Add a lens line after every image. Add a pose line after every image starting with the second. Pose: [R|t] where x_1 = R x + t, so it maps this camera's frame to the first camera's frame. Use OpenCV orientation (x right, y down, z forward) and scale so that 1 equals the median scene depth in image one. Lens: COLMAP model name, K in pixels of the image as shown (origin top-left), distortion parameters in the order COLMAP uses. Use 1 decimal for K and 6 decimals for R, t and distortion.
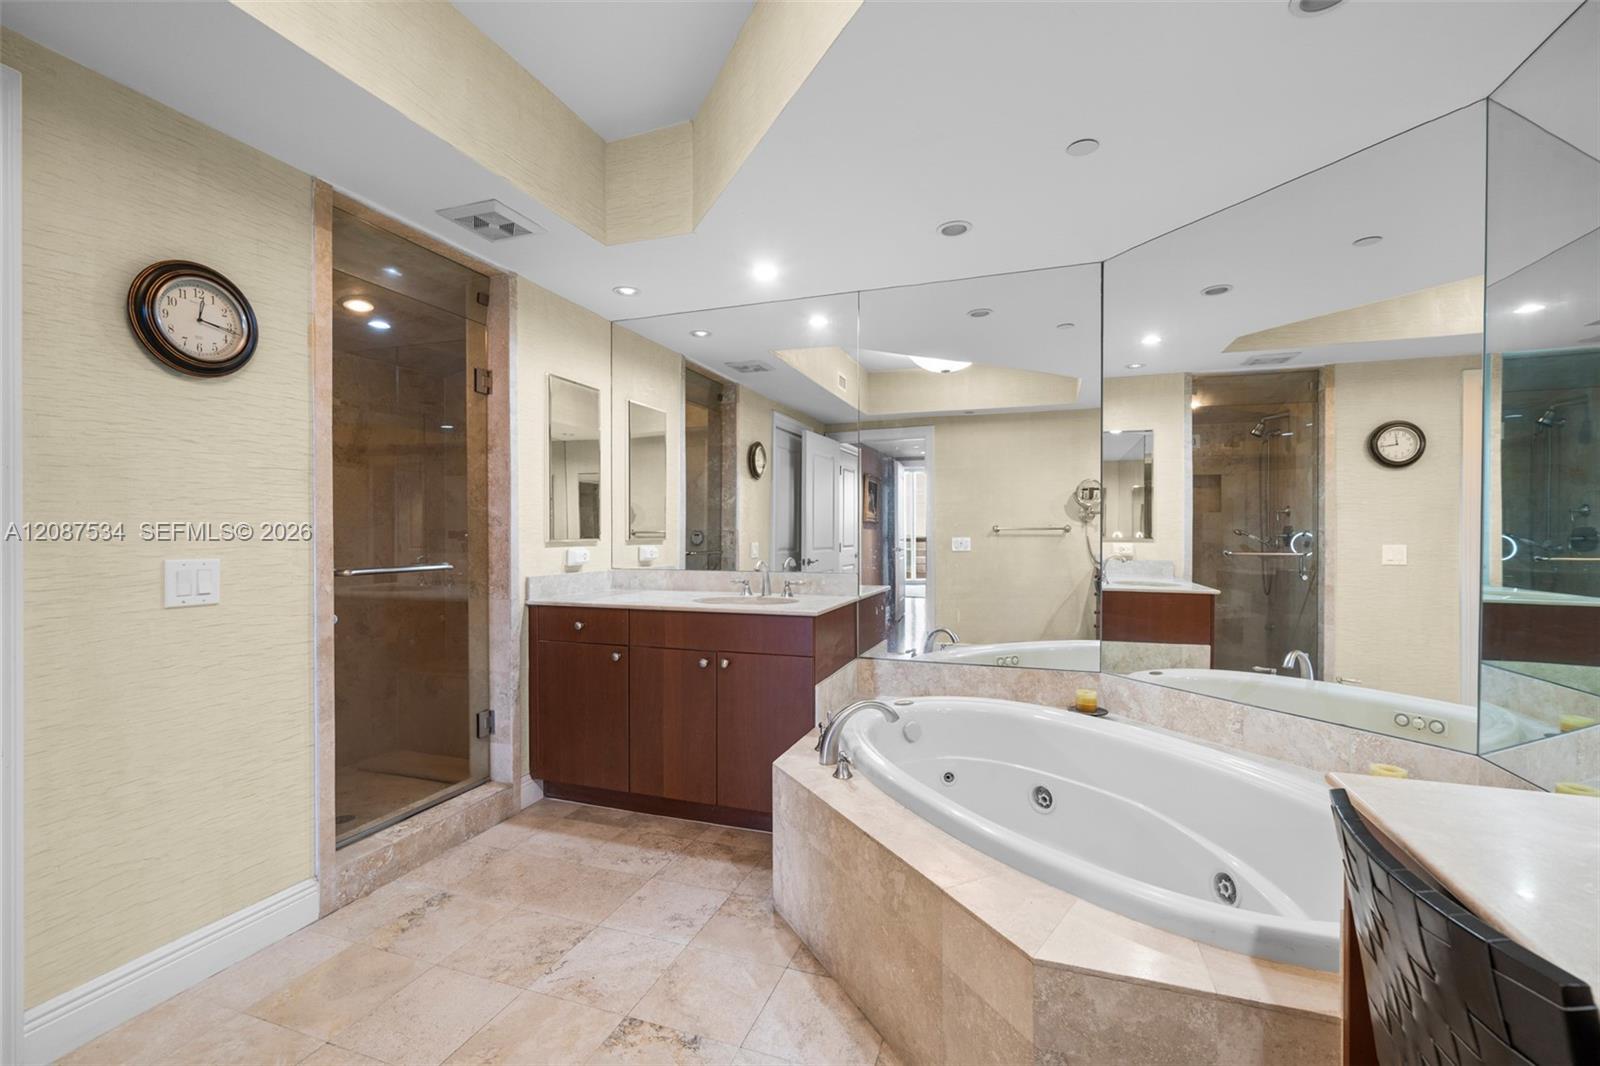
lens RADIAL K [[686.5, 0, 800.0], [0, 686.5, 533.0], [0, 0, 1]] dist [-0.001985, 0.000021]
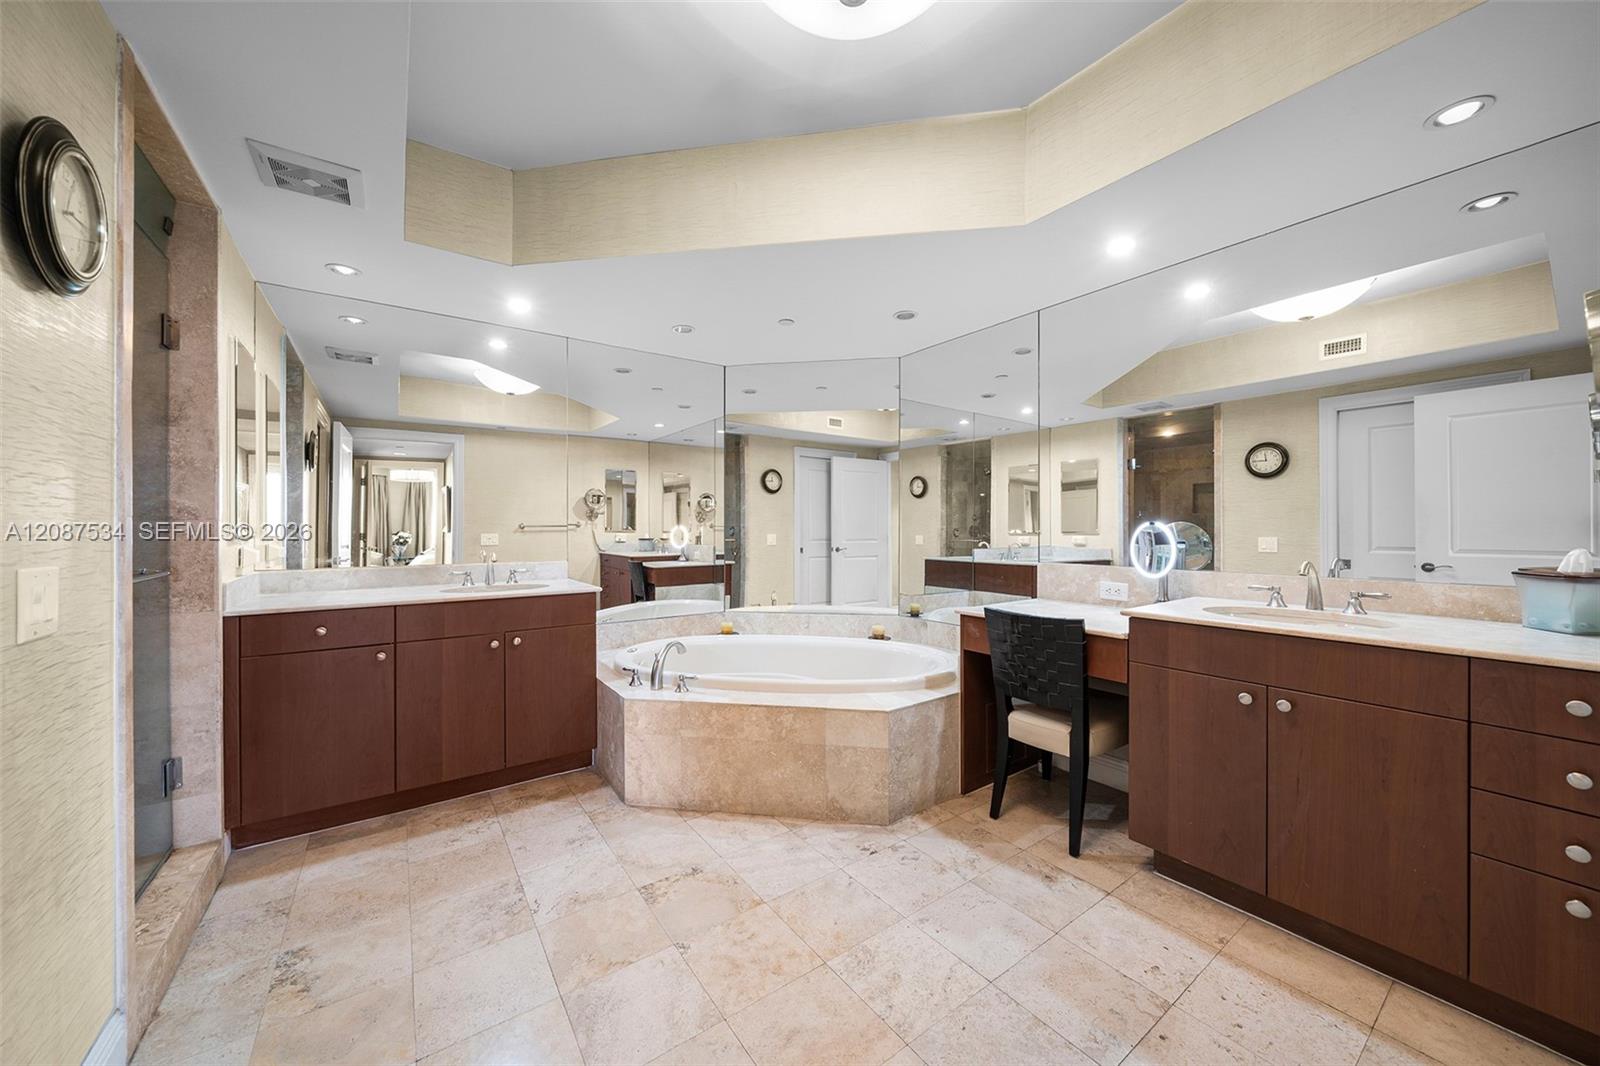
lens RADIAL K [[567.6, 0, 799.8], [0, 567.6, 521.4], [0, 0, 1]] dist [-0.009526, 0.000059]
pose [[0.572311, 0.007563, 0.820001, -0.621311], [0.003067, 0.999931, -0.011363, 0.000815], [-0.820031, 0.009019, 0.572249, 0.064627]]
